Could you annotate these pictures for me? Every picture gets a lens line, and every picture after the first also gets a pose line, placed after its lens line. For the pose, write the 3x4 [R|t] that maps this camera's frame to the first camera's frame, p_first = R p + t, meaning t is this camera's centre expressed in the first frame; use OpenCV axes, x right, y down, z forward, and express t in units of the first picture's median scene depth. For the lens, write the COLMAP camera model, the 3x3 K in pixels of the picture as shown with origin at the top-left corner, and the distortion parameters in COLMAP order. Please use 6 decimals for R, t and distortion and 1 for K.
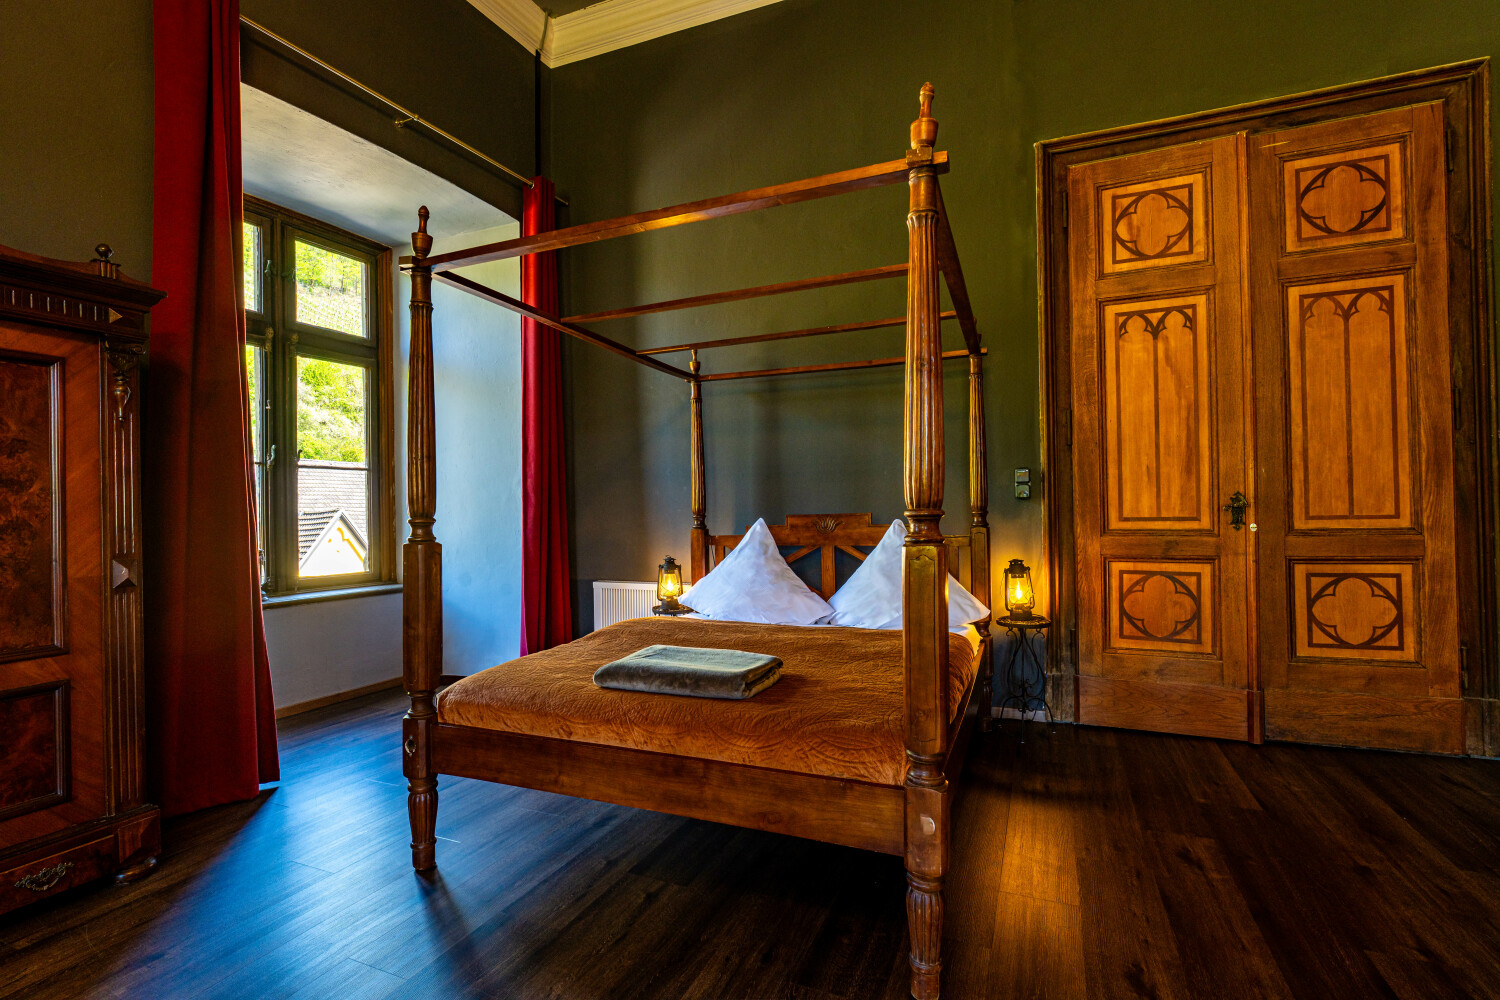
lens RADIAL K [[724.1, 0, 750.0], [0, 724.1, 500.0], [0, 0, 1]] dist [-0.001738, 0.000261]
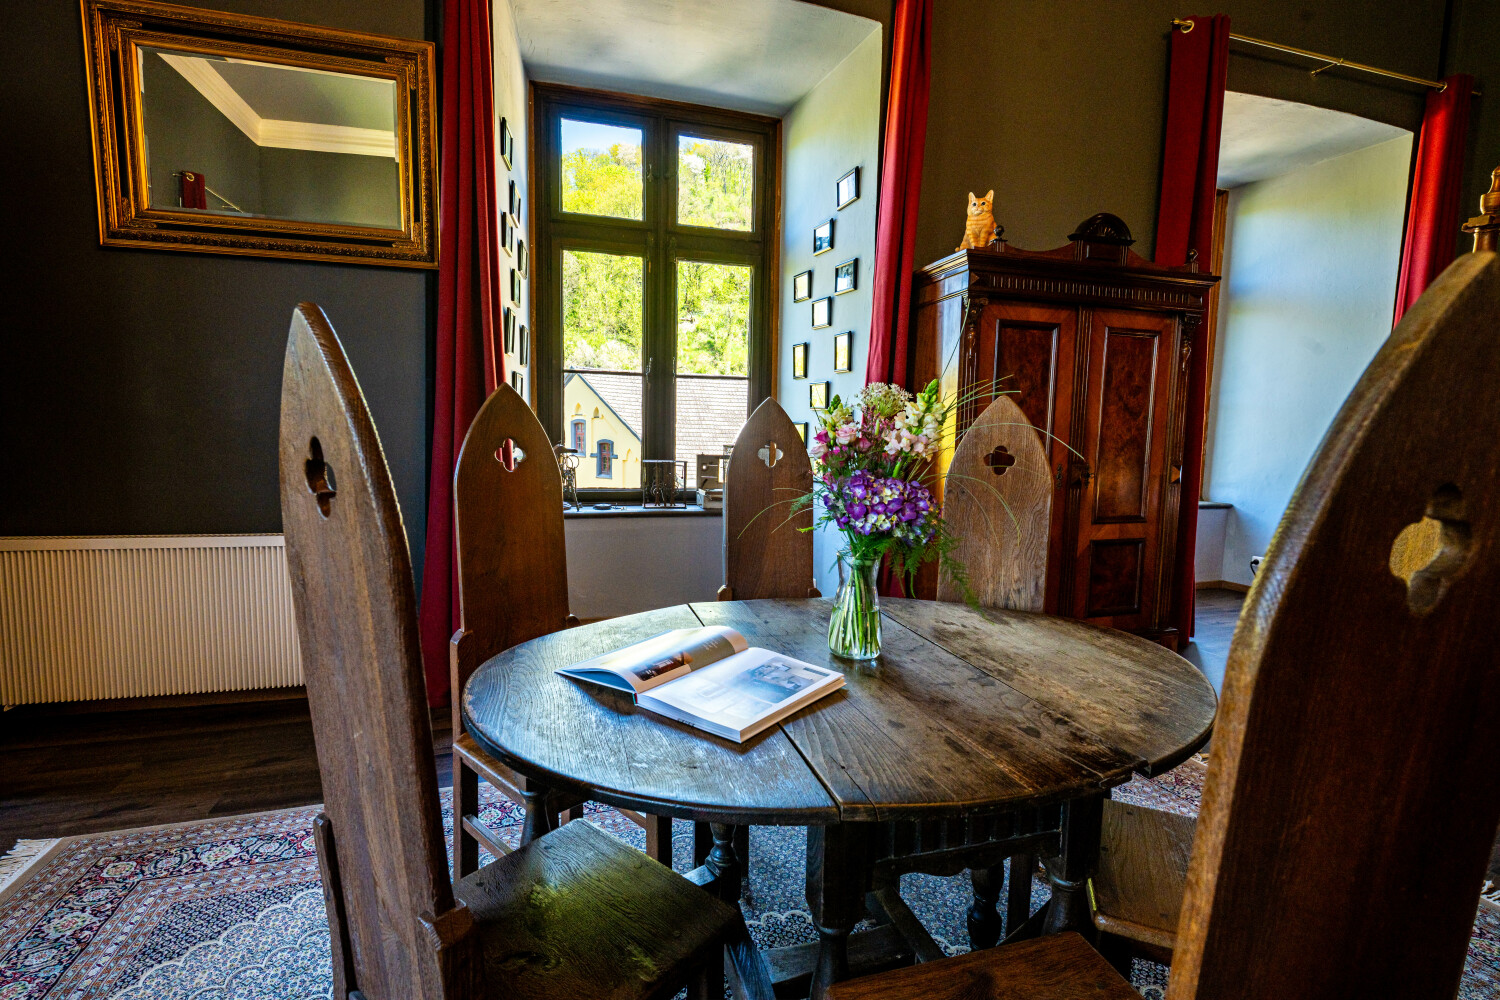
lens RADIAL K [[724.1, 0, 750.0], [0, 724.1, 500.0], [0, 0, 1]] dist [-0.001738, 0.000261]
pose [[0.668230, 0.107268, -0.736180, -0.249957], [-0.026388, 0.992345, 0.120641, -0.002200], [0.743486, -0.061190, 0.665946, -0.481693]]
